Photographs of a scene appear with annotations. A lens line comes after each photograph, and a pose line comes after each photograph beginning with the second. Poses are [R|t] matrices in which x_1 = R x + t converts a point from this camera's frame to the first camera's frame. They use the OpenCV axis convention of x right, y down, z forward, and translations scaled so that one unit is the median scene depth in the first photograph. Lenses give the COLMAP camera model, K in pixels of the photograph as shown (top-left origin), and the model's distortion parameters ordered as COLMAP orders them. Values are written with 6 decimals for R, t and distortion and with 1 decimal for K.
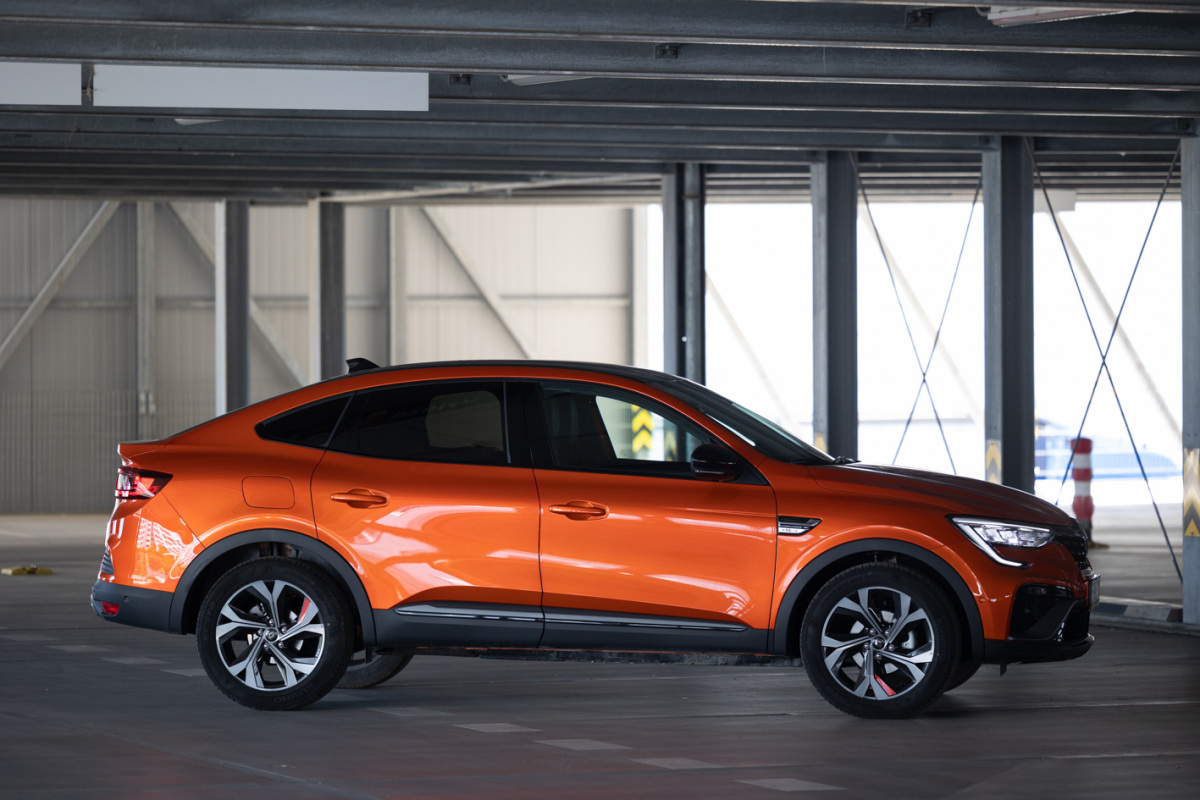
lens RADIAL K [[5334.9, 0, 600.0], [0, 5334.9, 400.0], [0, 0, 1]] dist [-0.057217, 1.666600]
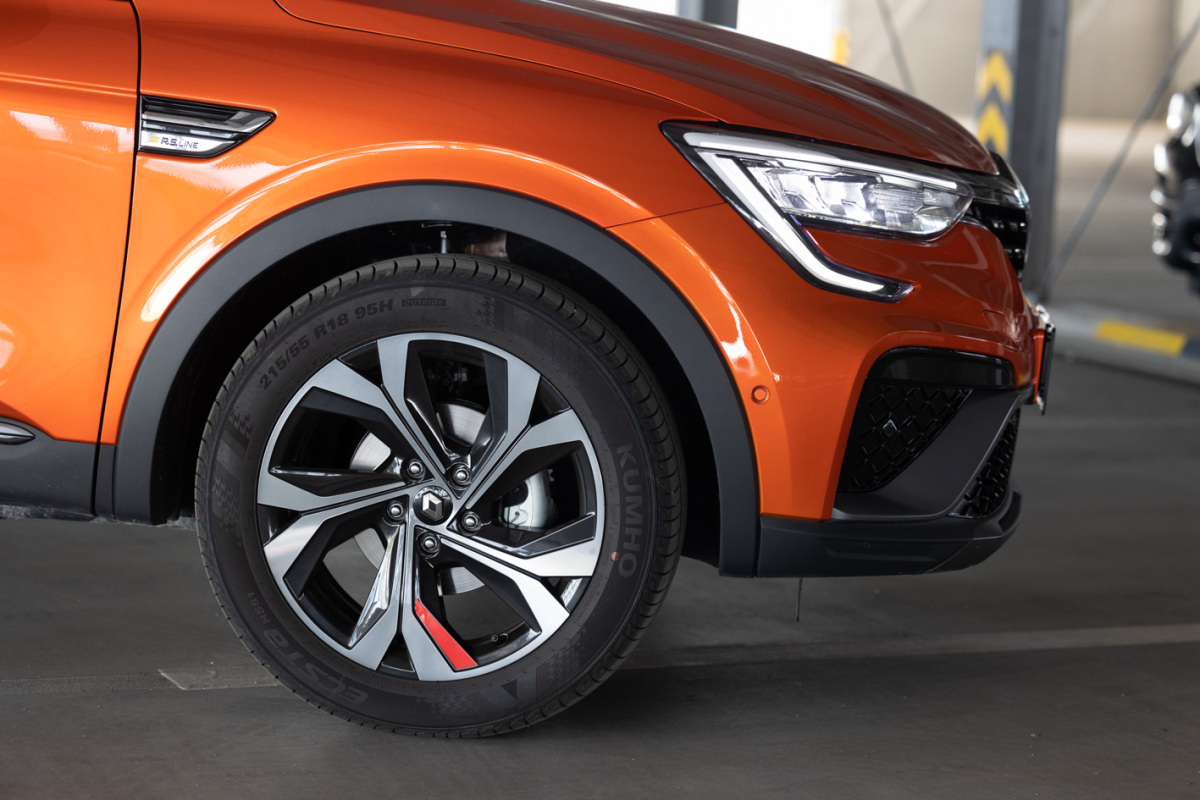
lens RADIAL K [[2851.0, 0, 600.0], [0, 2851.0, 400.0], [0, 0, 1]] dist [-0.059357, -0.125718]
pose [[0.996238, 0.051981, 0.069334, 0.049378], [-0.060143, 0.990782, 0.121380, 0.017312], [-0.062386, -0.125093, 0.990182, 0.817961]]
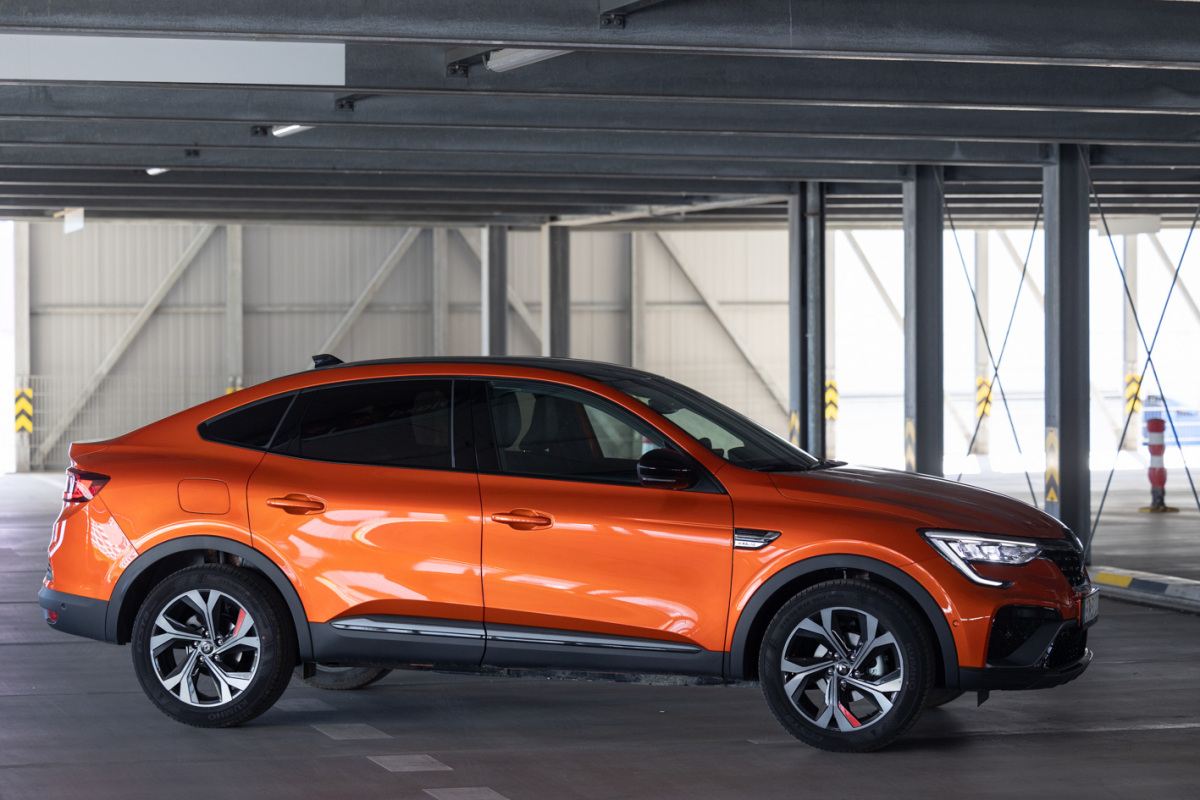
lens RADIAL K [[3102.7, 0, 600.0], [0, 3102.7, 400.0], [0, 0, 1]] dist [-0.037080, -0.575688]
pose [[0.993589, 0.003366, -0.113005, 0.069779], [-0.002334, 0.999954, 0.009266, -0.005094], [0.113031, -0.008943, 0.993551, 0.463221]]
